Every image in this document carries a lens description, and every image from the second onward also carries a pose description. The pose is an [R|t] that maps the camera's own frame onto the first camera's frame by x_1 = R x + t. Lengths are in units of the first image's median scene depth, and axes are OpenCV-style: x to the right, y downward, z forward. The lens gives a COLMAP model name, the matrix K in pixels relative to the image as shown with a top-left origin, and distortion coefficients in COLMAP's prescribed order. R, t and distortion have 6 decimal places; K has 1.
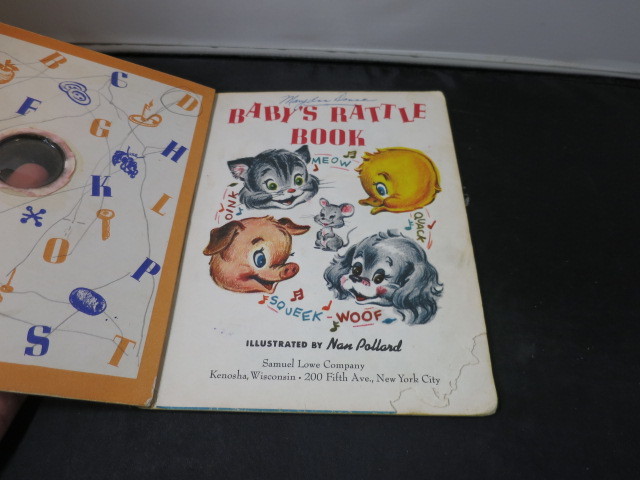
lens RADIAL K [[443.6, 0, 310.2], [0, 443.6, 249.1], [0, 0, 1]] dist [-0.025735, 0.002221]
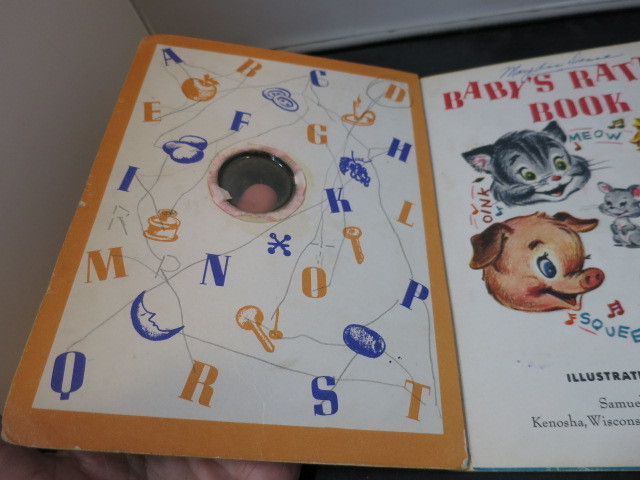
lens RADIAL K [[443.6, 0, 318.6], [0, 443.6, 244.2], [0, 0, 1]] dist [-0.025735, 0.002221]
pose [[0.979786, -0.106850, -0.169124, -0.373019], [0.105359, 0.994275, -0.017792, -0.047336], [0.170057, -0.000386, 0.985434, 0.150704]]
